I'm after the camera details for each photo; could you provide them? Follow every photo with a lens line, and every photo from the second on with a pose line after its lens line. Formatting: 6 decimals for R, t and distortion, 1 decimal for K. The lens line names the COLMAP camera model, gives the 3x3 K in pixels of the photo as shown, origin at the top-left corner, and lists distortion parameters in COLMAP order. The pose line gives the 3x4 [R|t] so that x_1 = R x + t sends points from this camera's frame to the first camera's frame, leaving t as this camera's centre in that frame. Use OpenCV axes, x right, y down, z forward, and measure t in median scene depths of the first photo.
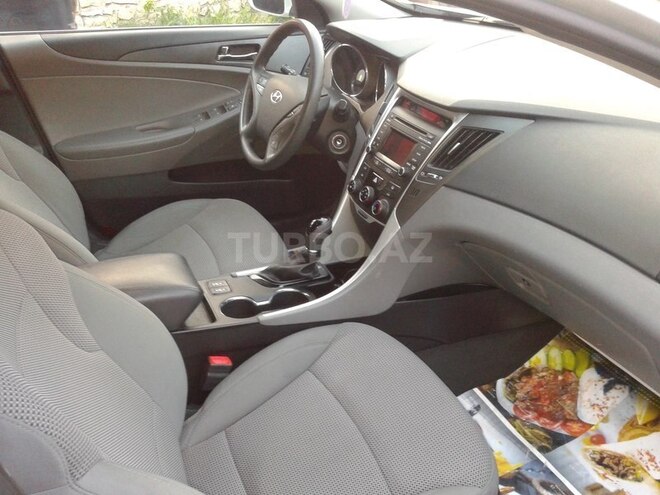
lens RADIAL K [[624.8, 0, 330.3], [0, 624.8, 249.6], [0, 0, 1]] dist [-0.002347, 0.000000]
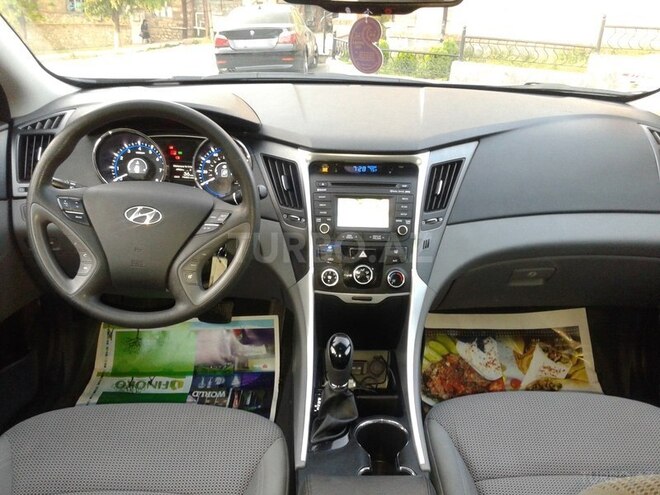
lens RADIAL K [[624.8, 0, 327.2], [0, 624.8, 244.3], [0, 0, 1]] dist [-0.002347, 0.000000]
pose [[0.469731, -0.350236, 0.810363, -0.600834], [0.437836, 0.889511, 0.130650, -0.240898], [-0.766585, 0.293436, 0.571177, 0.495443]]
